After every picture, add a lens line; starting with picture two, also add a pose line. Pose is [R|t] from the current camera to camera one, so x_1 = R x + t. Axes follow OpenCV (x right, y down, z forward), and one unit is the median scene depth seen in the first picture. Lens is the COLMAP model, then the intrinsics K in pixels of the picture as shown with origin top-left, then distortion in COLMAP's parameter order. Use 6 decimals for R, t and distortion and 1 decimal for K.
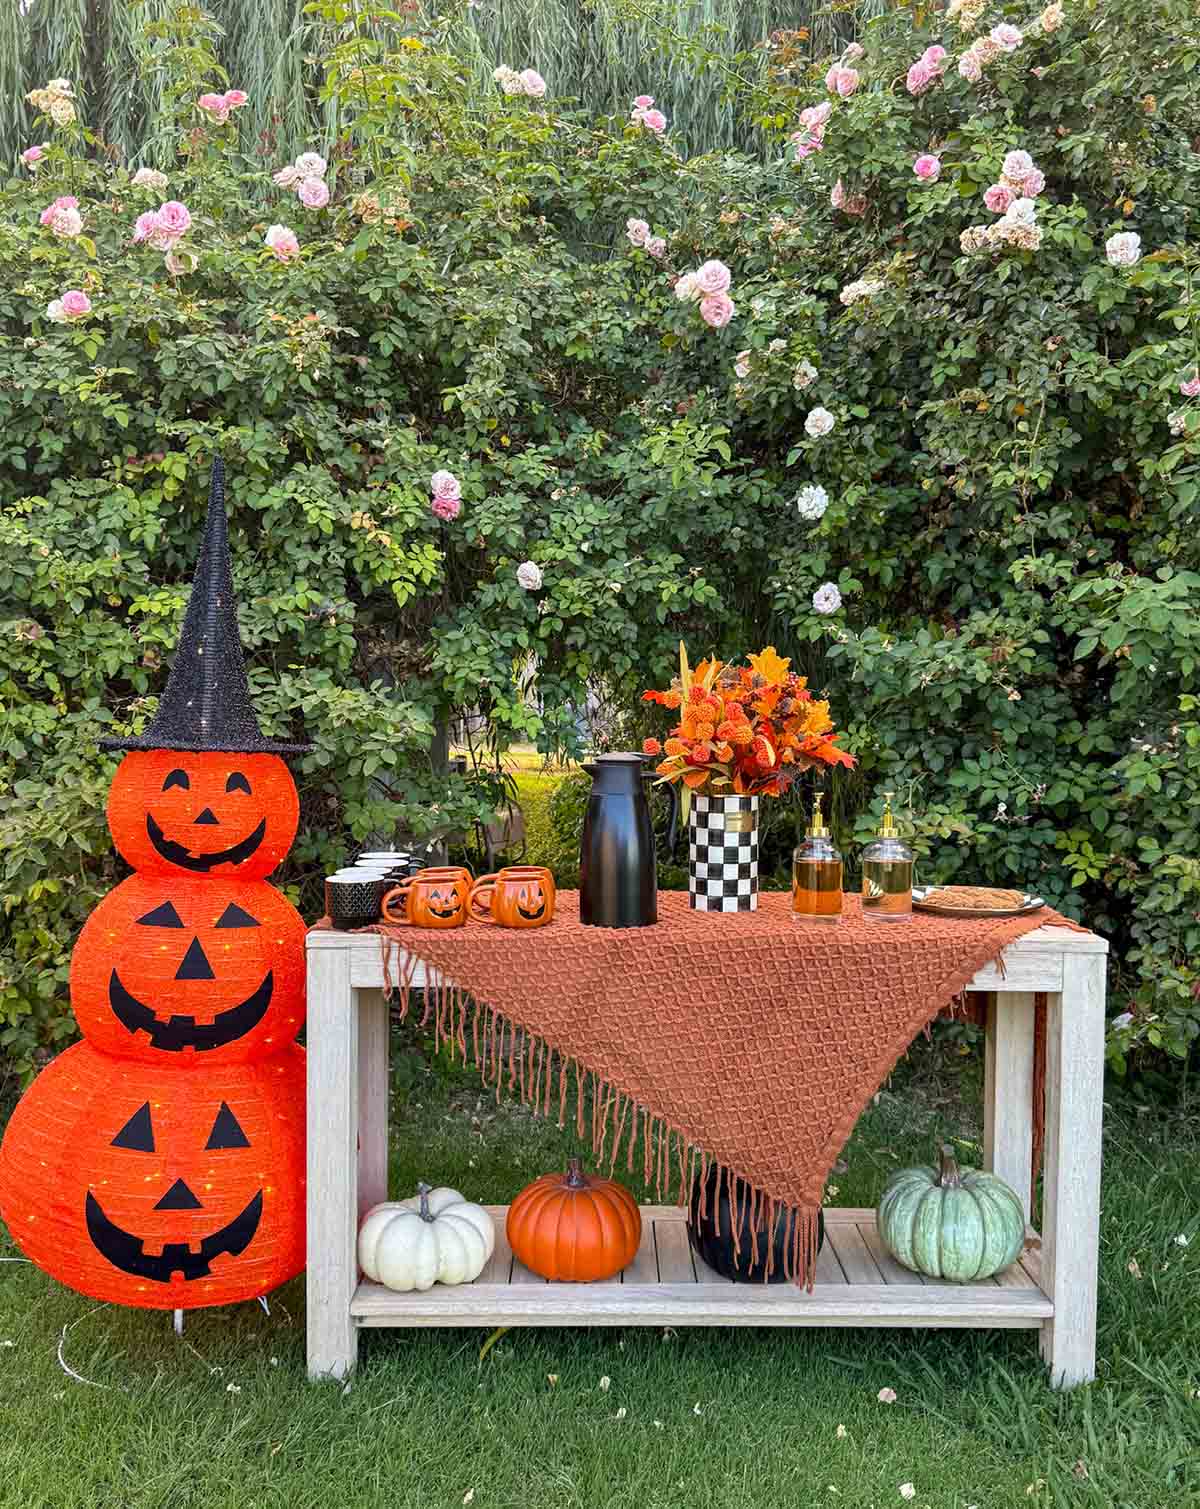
lens RADIAL K [[1480.0, 0, 612.9], [0, 1480.0, 786.7], [0, 0, 1]] dist [0.098820, 0.000000]
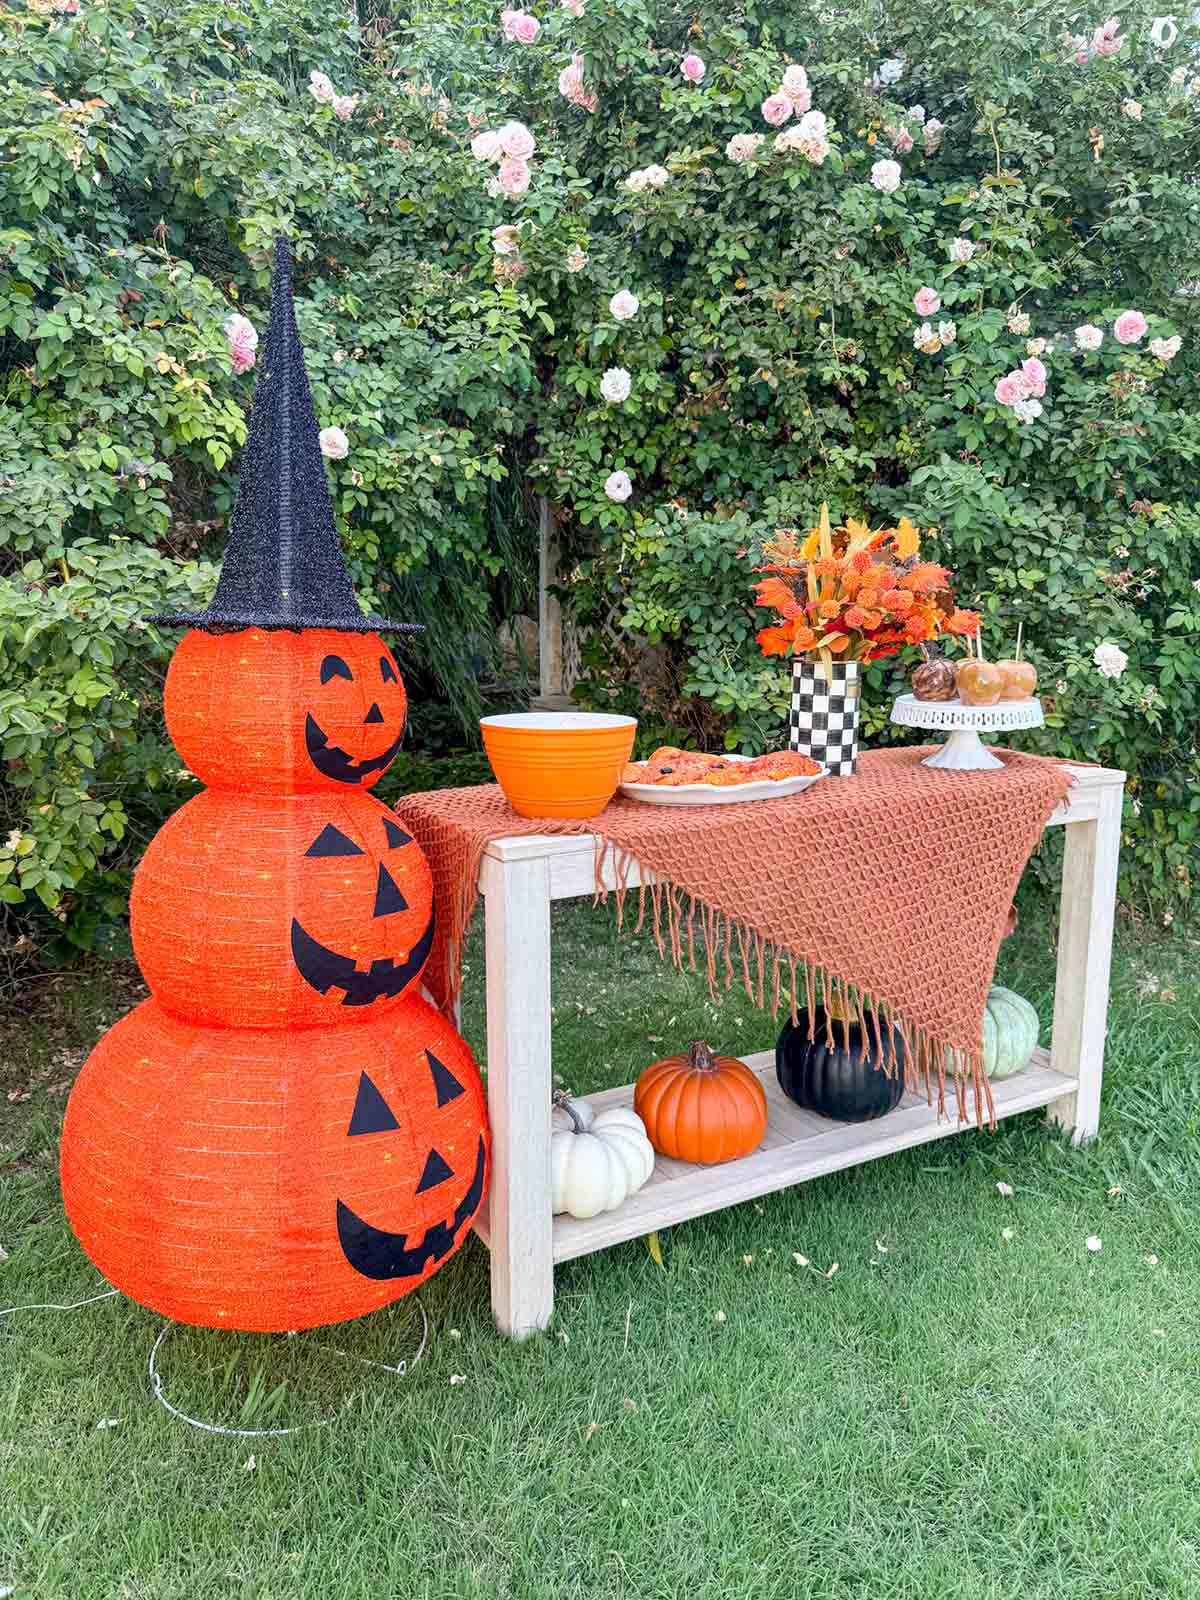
lens RADIAL K [[1242.3, 0, 655.2], [0, 1242.3, 795.9], [0, 0, 1]] dist [0.041679, -0.025938]
pose [[0.850562, -0.095116, 0.517201, -0.328430], [0.044950, 0.993057, 0.108705, -0.000291], [-0.523949, -0.069212, 0.848933, 0.237563]]
